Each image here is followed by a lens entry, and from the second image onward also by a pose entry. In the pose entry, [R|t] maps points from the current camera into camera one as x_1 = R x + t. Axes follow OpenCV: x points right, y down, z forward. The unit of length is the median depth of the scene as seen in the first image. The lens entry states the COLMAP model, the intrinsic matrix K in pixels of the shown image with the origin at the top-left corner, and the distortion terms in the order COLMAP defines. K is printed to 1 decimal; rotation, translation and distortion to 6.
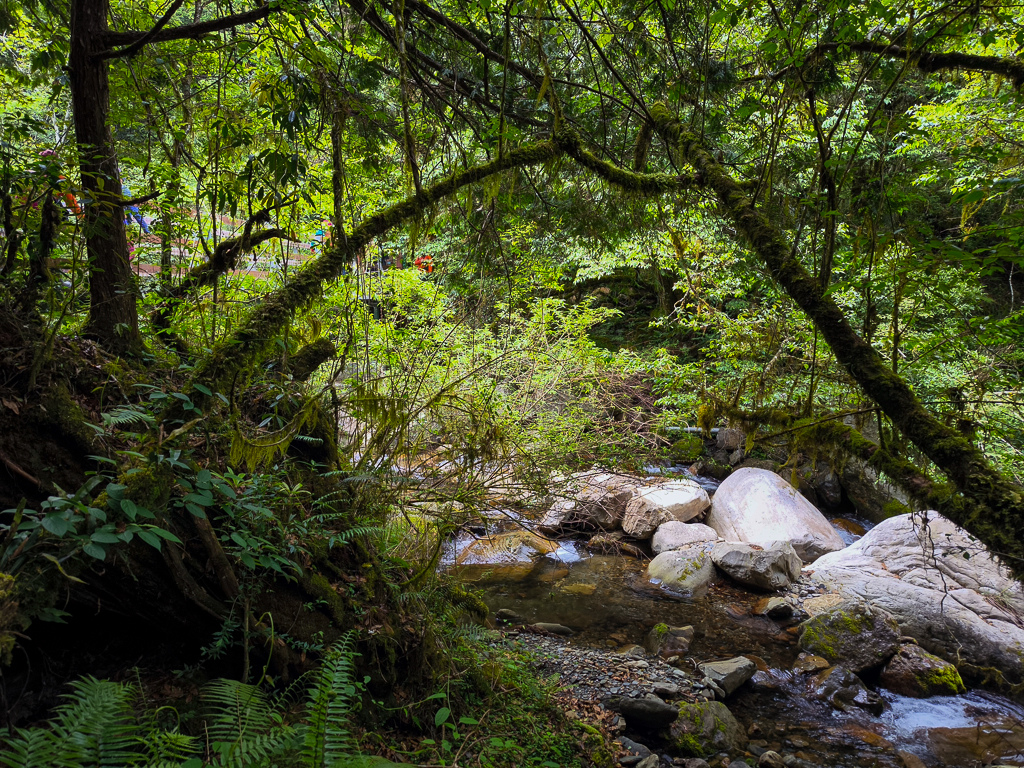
lens RADIAL K [[717.0, 0, 507.5], [0, 717.0, 379.4], [0, 0, 1]] dist [0.049483, -0.038154]
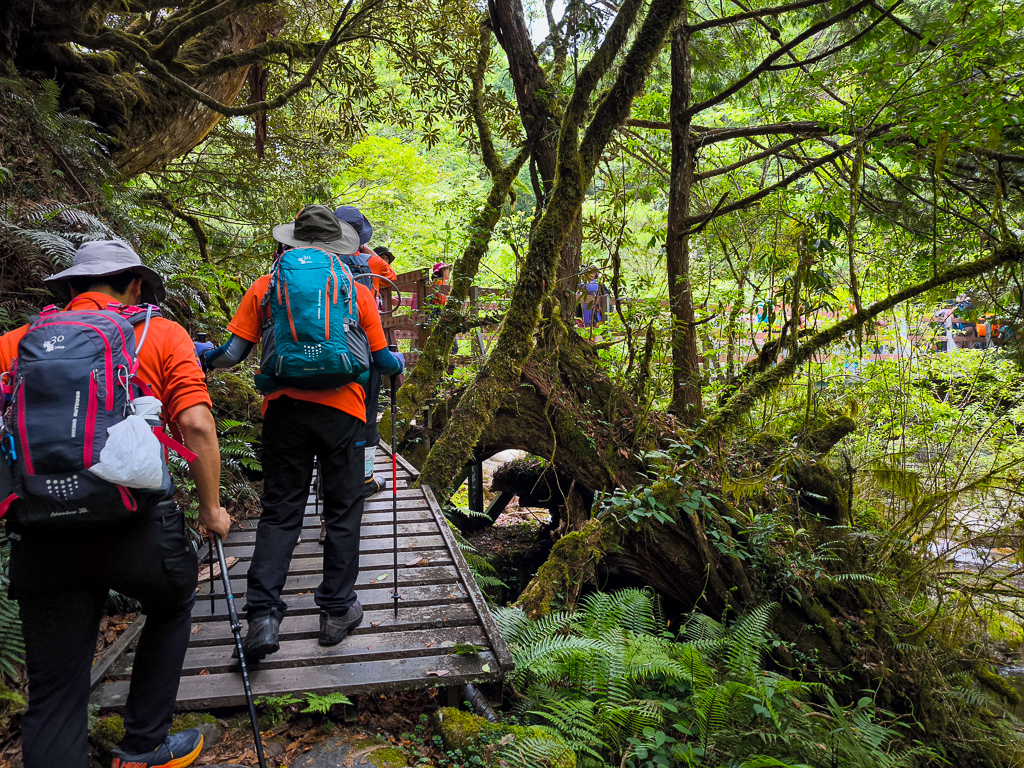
lens RADIAL K [[717.0, 0, 507.5], [0, 717.0, 379.4], [0, 0, 1]] dist [0.049483, -0.038154]
pose [[0.690037, -0.016546, -0.723585, 0.289518], [-0.060643, 0.994901, -0.080582, 0.015457], [0.721229, 0.099485, 0.685516, -0.298743]]
